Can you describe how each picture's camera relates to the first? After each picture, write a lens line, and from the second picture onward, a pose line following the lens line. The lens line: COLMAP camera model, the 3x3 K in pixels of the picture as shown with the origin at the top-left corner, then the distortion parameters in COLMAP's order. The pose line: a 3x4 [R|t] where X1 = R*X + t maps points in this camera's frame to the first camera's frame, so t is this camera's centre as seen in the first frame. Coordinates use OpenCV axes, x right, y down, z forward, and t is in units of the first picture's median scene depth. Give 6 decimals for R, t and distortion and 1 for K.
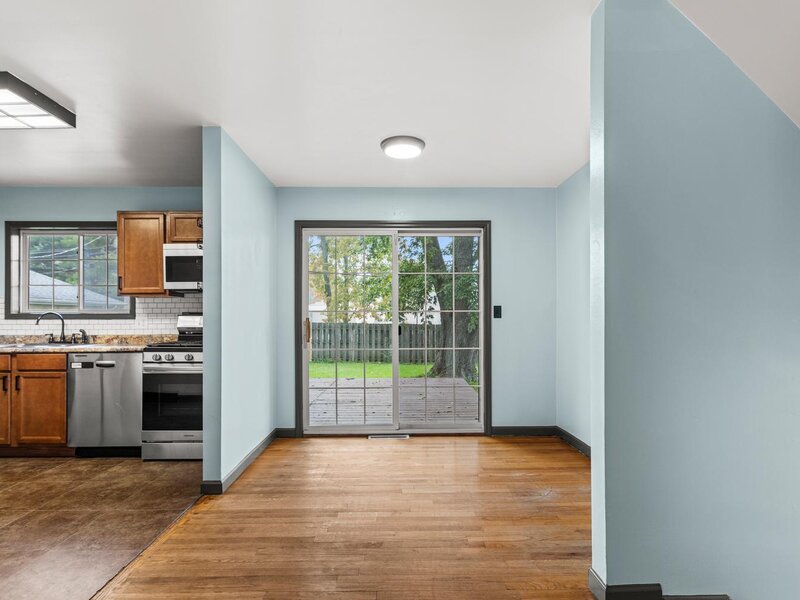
lens RADIAL K [[433.5, 0, 399.4], [0, 433.5, 304.5], [0, 0, 1]] dist [0.002827, 0.000186]
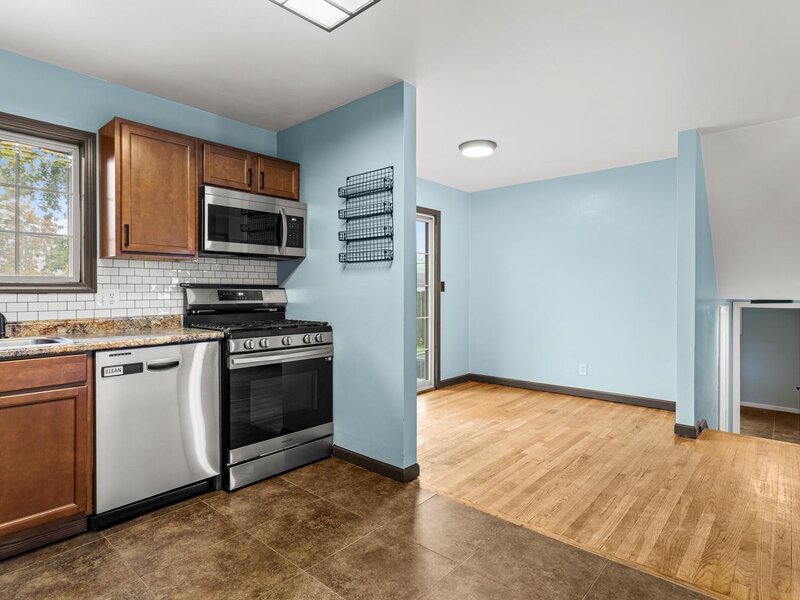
lens RADIAL K [[433.5, 0, 397.2], [0, 433.5, 294.2], [0, 0, 1]] dist [0.002827, 0.000186]
pose [[0.678312, -0.001832, 0.734771, -0.911427], [-0.021069, 0.999537, 0.021942, 0.015755], [-0.734472, -0.030364, 0.677960, 0.325942]]
